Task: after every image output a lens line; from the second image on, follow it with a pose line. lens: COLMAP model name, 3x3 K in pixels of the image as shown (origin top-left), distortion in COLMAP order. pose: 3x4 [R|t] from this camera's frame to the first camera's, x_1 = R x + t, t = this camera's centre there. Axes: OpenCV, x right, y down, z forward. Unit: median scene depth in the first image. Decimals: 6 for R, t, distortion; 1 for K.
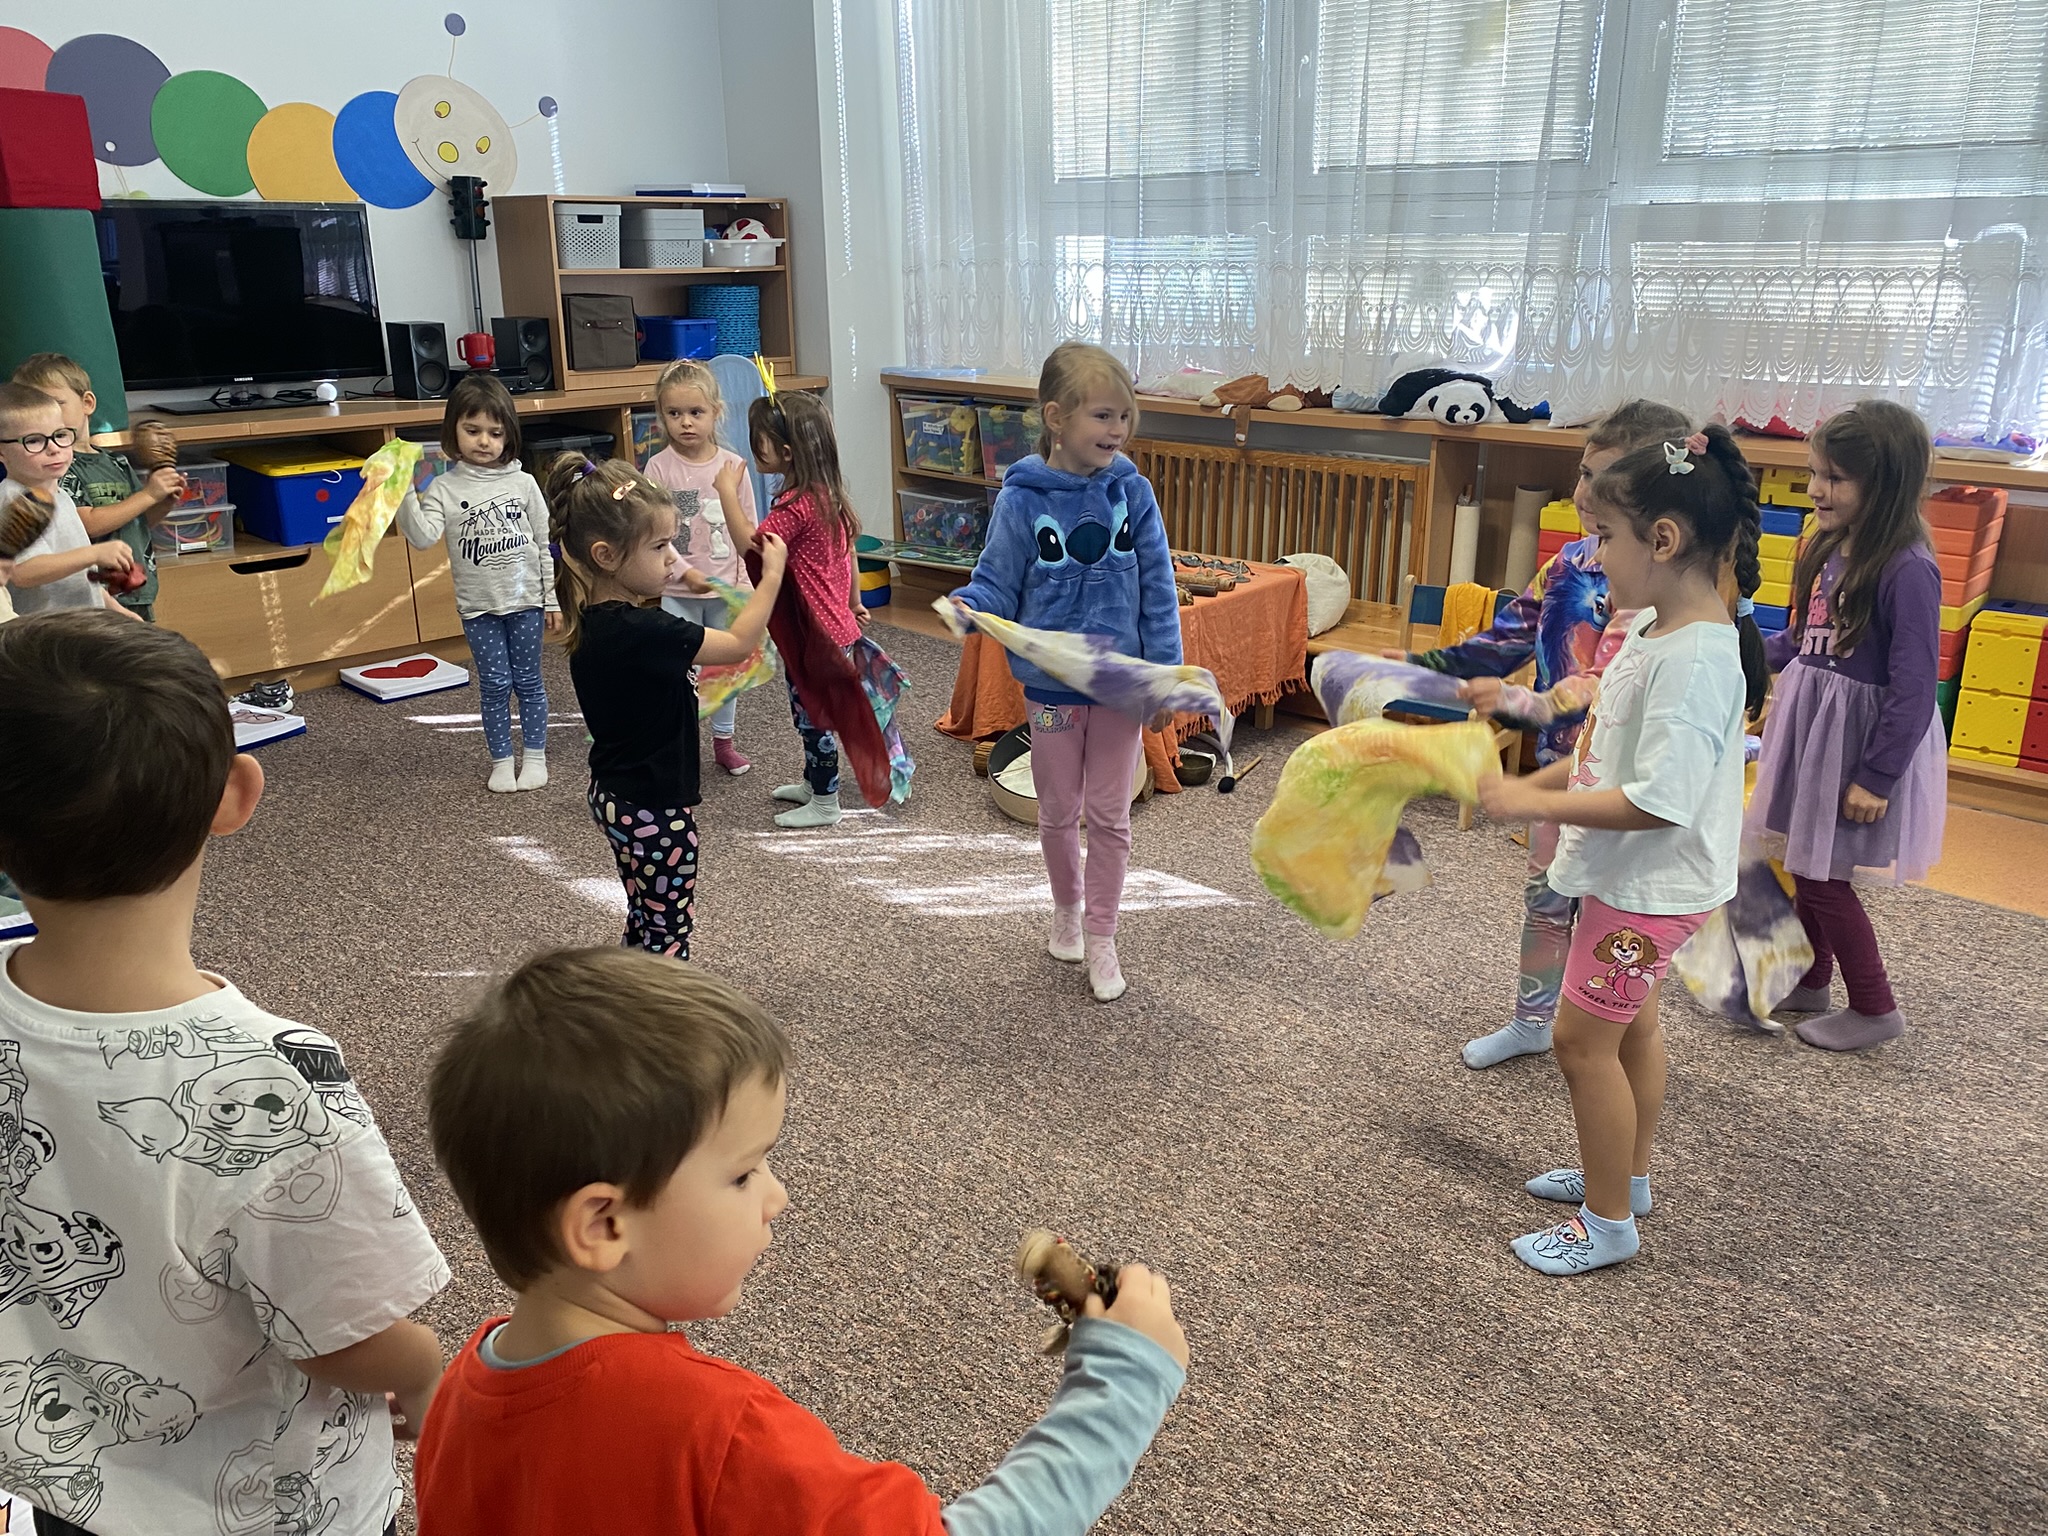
lens RADIAL K [[1567.4, 0, 1024.0], [0, 1567.4, 768.0], [0, 0, 1]] dist [0.000688, 0.003792]
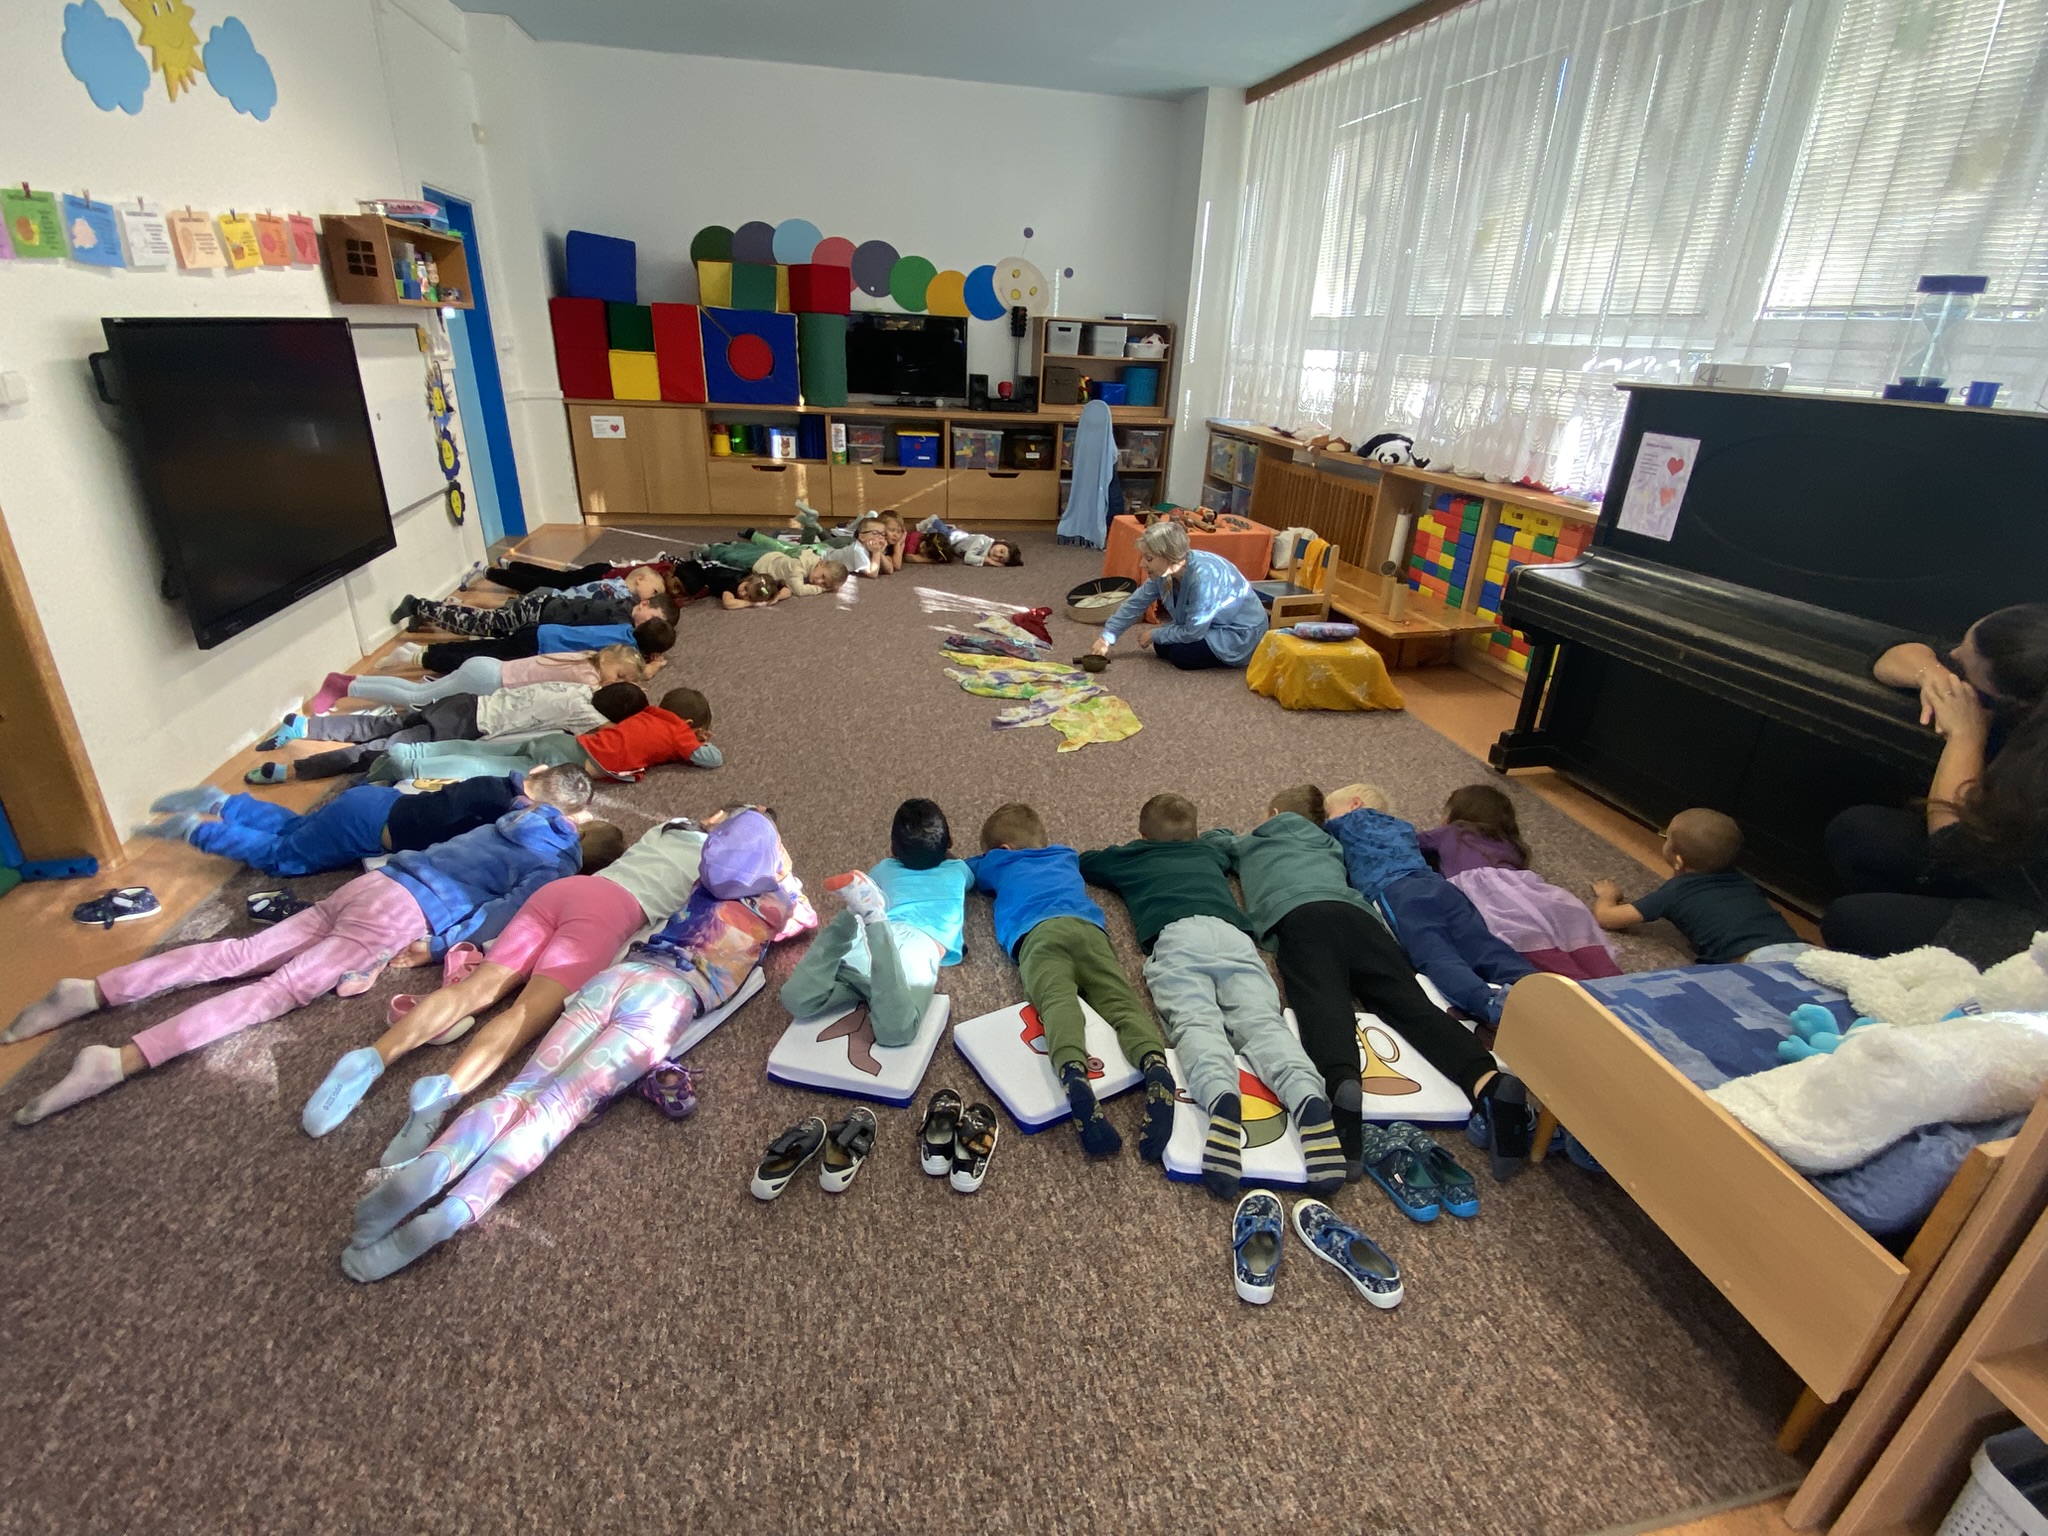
lens RADIAL K [[957.4, 0, 1024.0], [0, 957.4, 768.0], [0, 0, 1]] dist [0.036662, -0.027441]
pose [[0.826921, 0.268405, -0.494125, 0.494552], [-0.225256, 0.963258, 0.146268, 0.042235], [0.515229, -0.009648, 0.856998, -0.150312]]
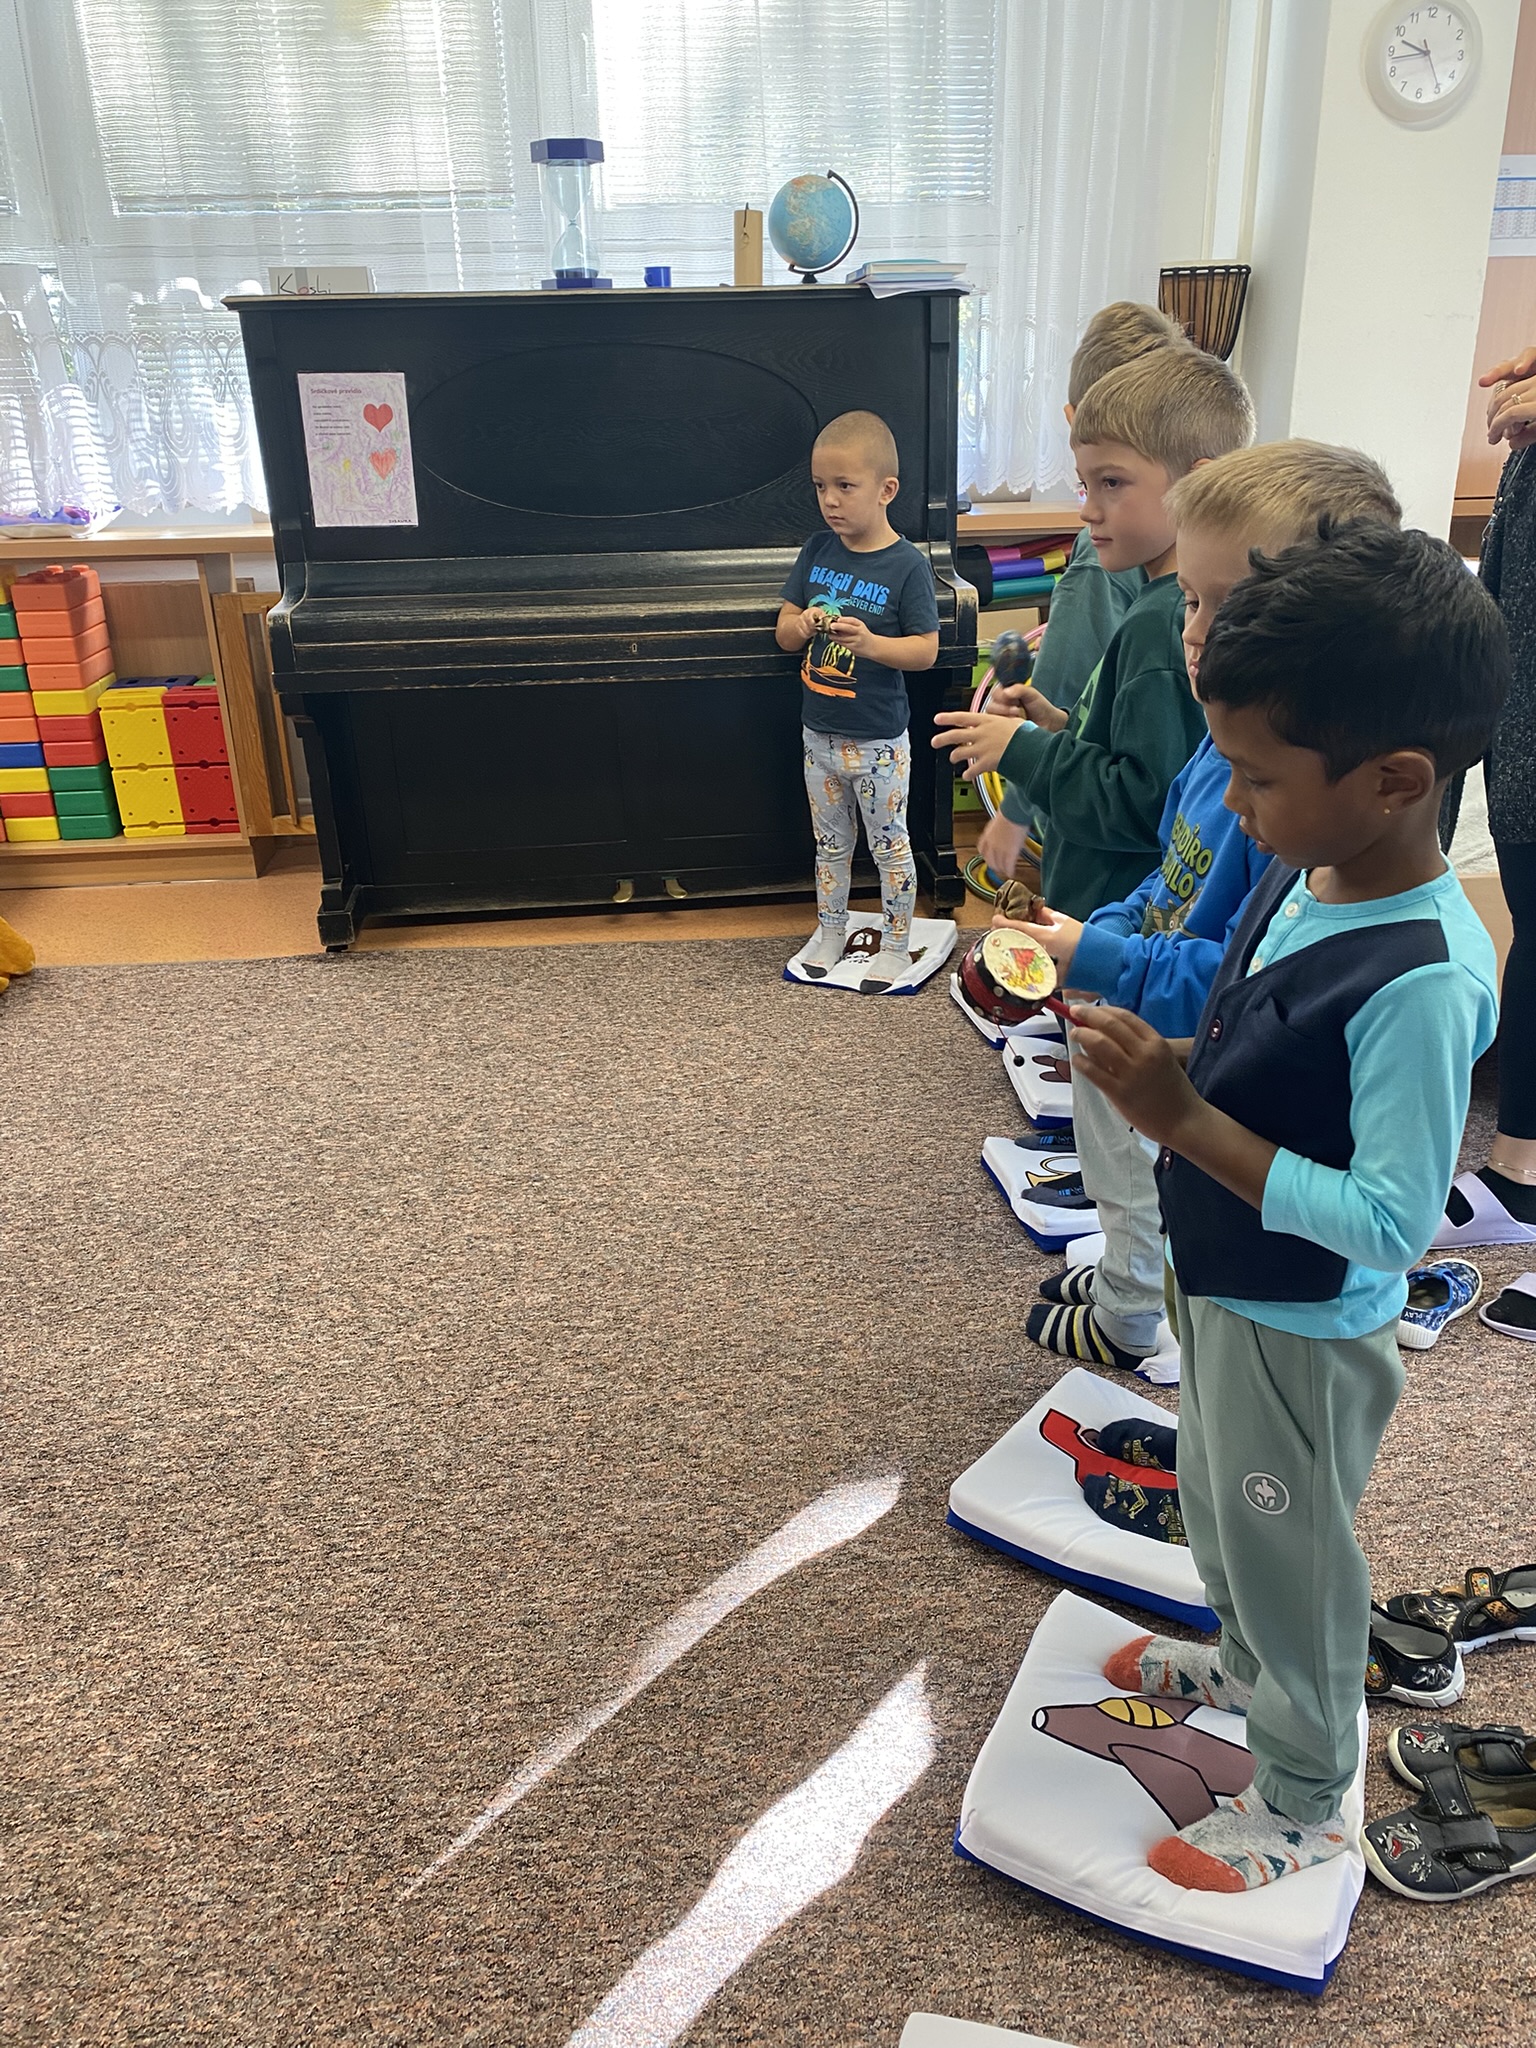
lens RADIAL K [[1567.4, 0, 801.0], [0, 1567.4, 1030.4], [0, 0, 1]] dist [0.000688, 0.003792]
pose [[0.648650, -0.294840, 0.701657, 0.093431], [0.257231, 0.952592, 0.162486, 0.042567], [-0.716300, 0.075091, 0.693741, -0.001037]]
